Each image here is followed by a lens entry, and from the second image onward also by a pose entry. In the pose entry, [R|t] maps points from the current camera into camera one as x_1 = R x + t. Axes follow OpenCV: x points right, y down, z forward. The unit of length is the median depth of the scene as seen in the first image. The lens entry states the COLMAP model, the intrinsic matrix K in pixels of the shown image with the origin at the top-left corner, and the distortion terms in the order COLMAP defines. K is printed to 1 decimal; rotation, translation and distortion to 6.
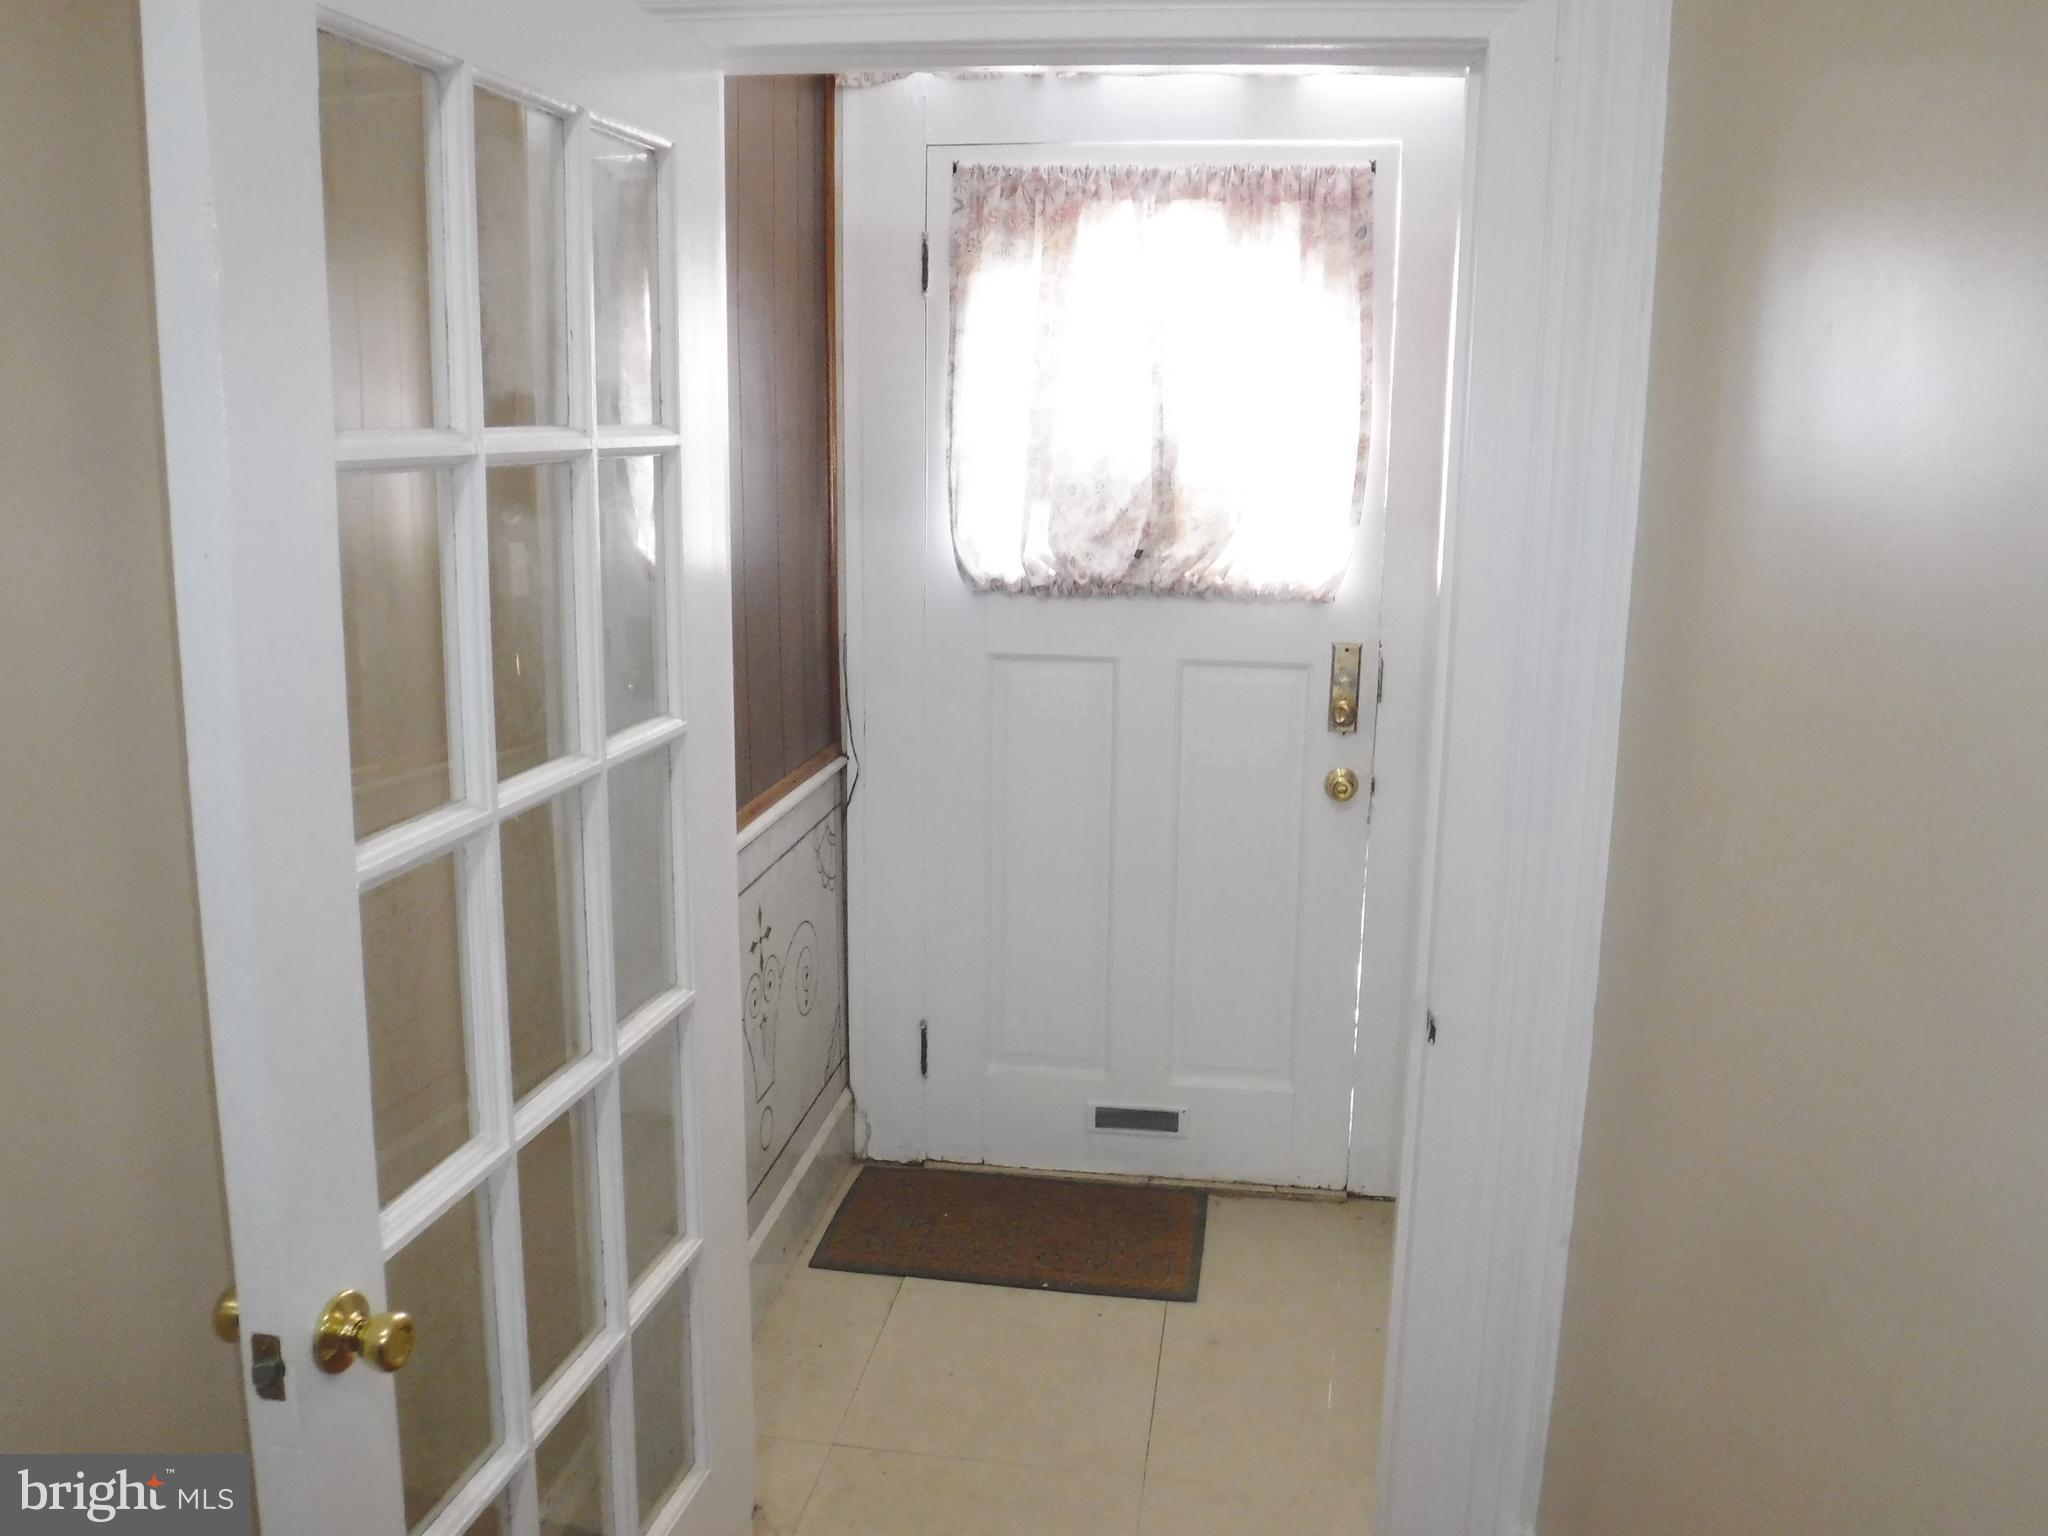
lens RADIAL K [[1667.6, 0, 1015.3], [0, 1667.6, 768.9], [0, 0, 1]] dist [-0.100184, 0.036016]
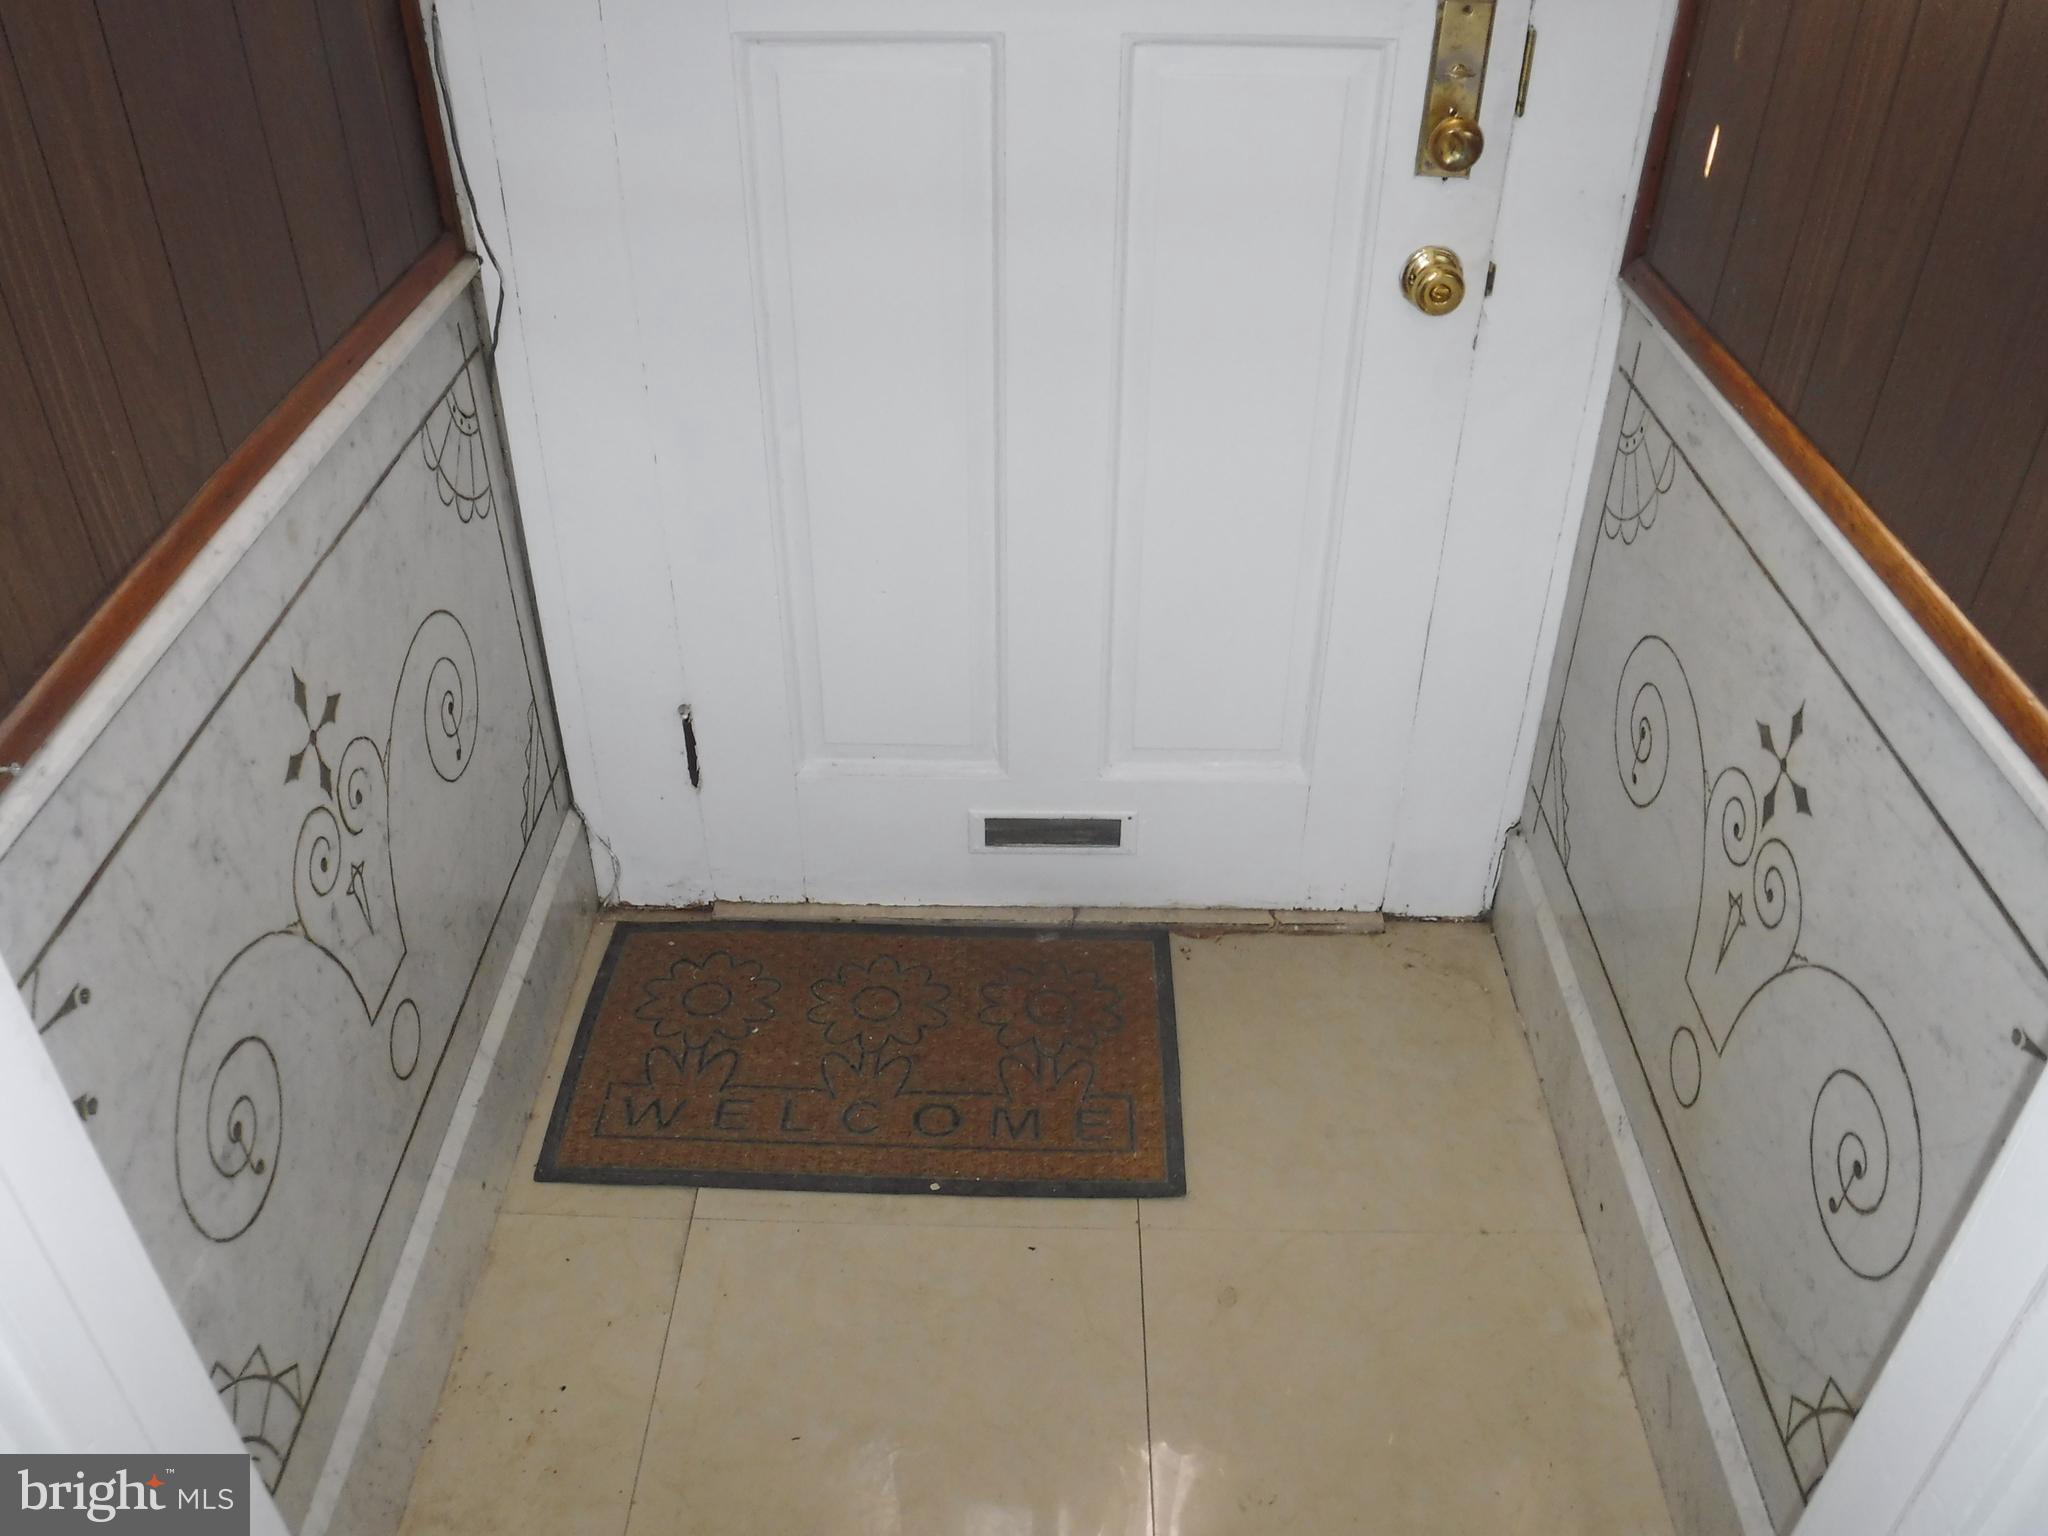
lens RADIAL K [[1667.6, 0, 1015.3], [0, 1667.6, 768.9], [0, 0, 1]] dist [-0.100184, 0.036016]
pose [[0.991410, -0.083339, 0.100798, -0.000804], [0.035445, 0.913058, 0.406287, -0.062010], [-0.125894, -0.399224, 0.908169, 0.457152]]
